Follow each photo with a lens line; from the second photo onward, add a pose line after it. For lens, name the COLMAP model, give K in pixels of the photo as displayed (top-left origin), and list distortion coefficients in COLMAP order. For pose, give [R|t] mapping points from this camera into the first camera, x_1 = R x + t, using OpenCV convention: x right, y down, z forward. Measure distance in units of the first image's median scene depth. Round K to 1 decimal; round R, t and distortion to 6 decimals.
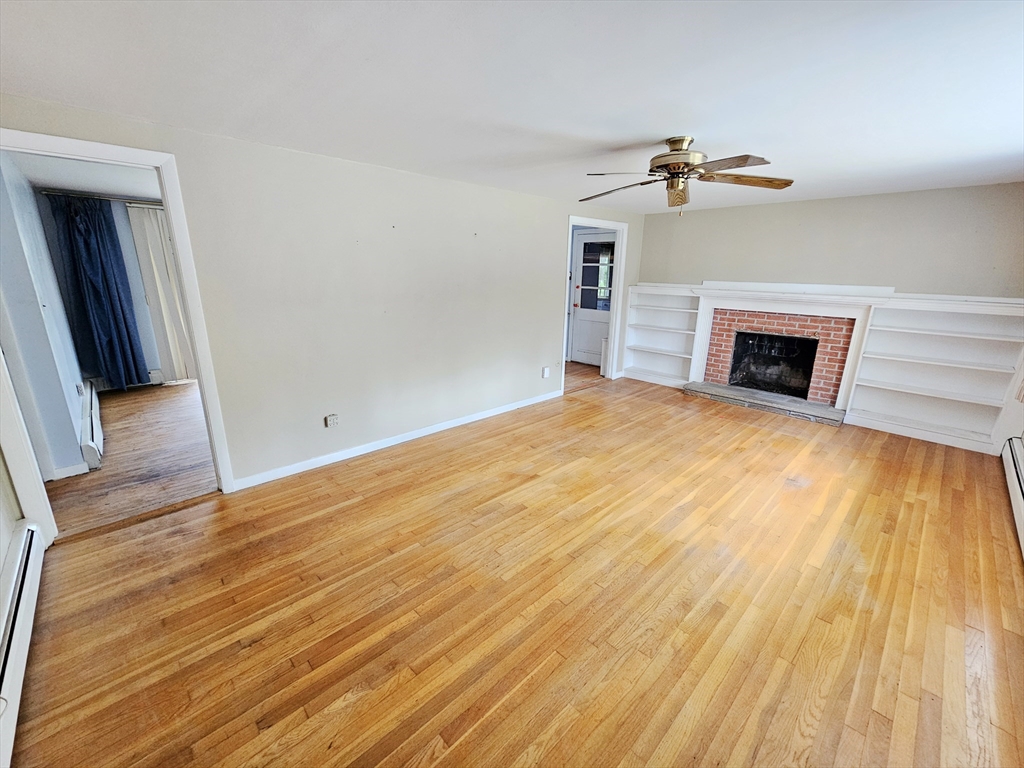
lens RADIAL K [[419.6, 0, 511.9], [0, 419.6, 385.9], [0, 0, 1]] dist [-0.001065, 0.000315]
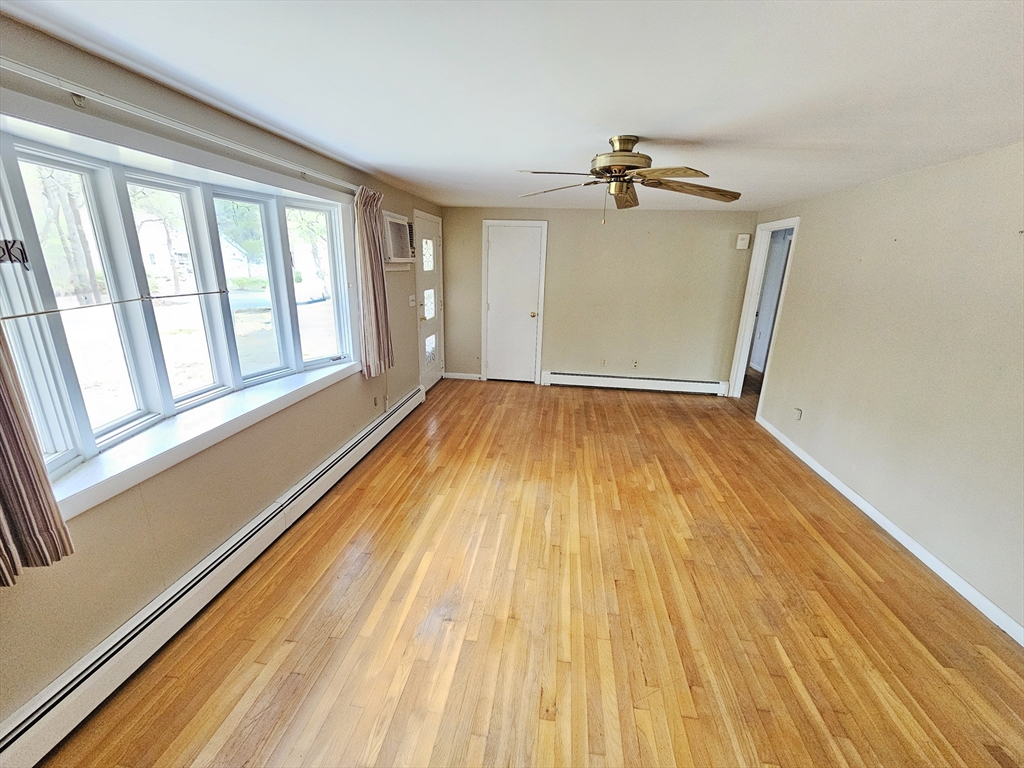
lens RADIAL K [[419.6, 0, 511.9], [0, 419.6, 385.9], [0, 0, 1]] dist [-0.001065, 0.000315]
pose [[-0.778236, 0.144315, -0.611164, 0.652685], [-0.205032, 0.861506, 0.464510, -0.265603], [0.593558, 0.486807, -0.640865, 0.906794]]
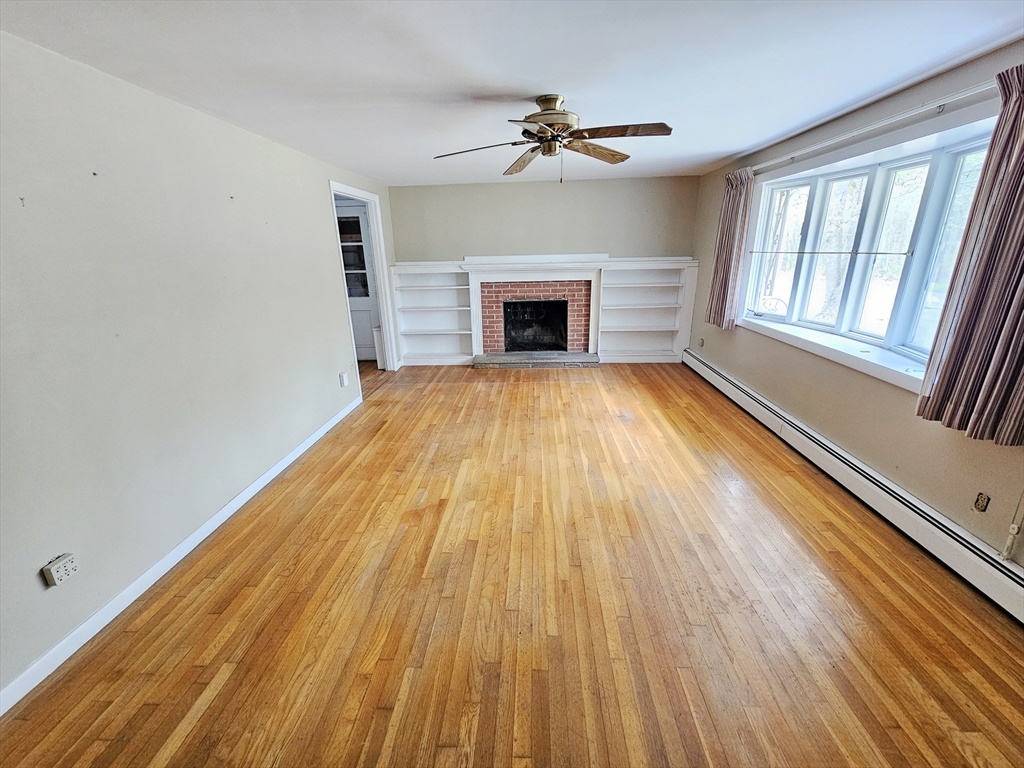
lens RADIAL K [[419.6, 0, 511.9], [0, 419.6, 385.9], [0, 0, 1]] dist [-0.001065, 0.000315]
pose [[0.729808, -0.241438, 0.639600, -0.222475], [0.215444, 0.969116, 0.119994, -0.051689], [-0.648818, 0.050226, 0.759285, 0.198720]]
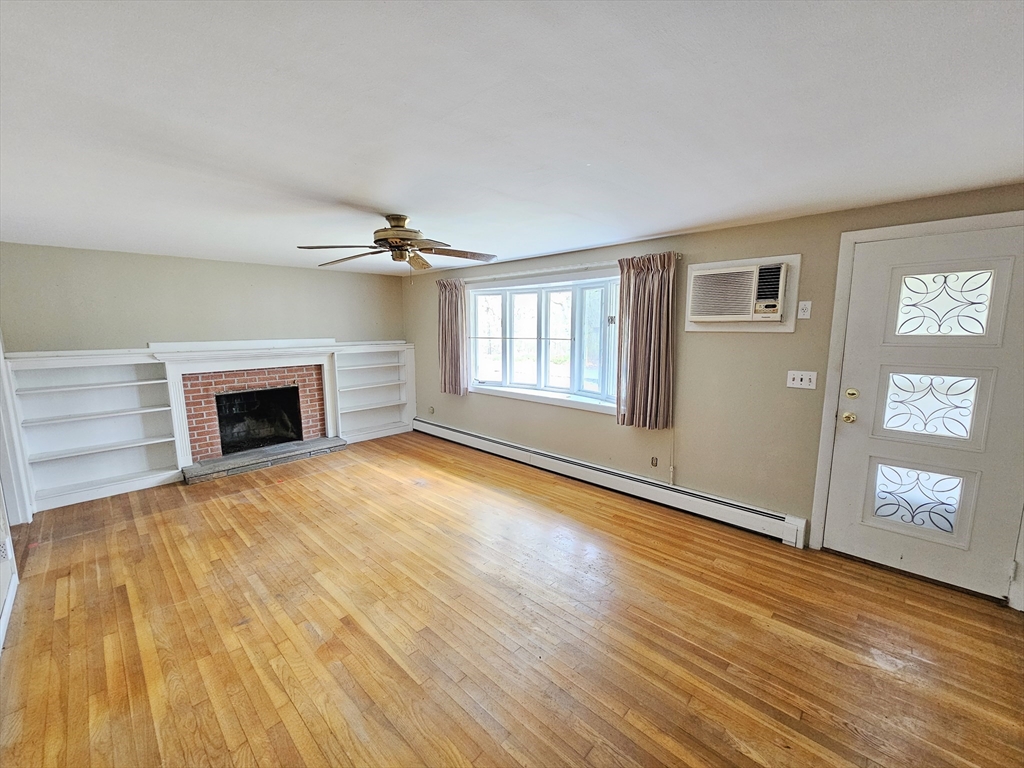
lens RADIAL K [[419.6, 0, 511.9], [0, 419.6, 385.9], [0, 0, 1]] dist [-0.001065, 0.000315]
pose [[-0.039308, -0.158473, 0.986580, -0.417832], [0.273905, 0.947816, 0.163160, -0.139661], [-0.960953, 0.276643, 0.006150, 0.438918]]
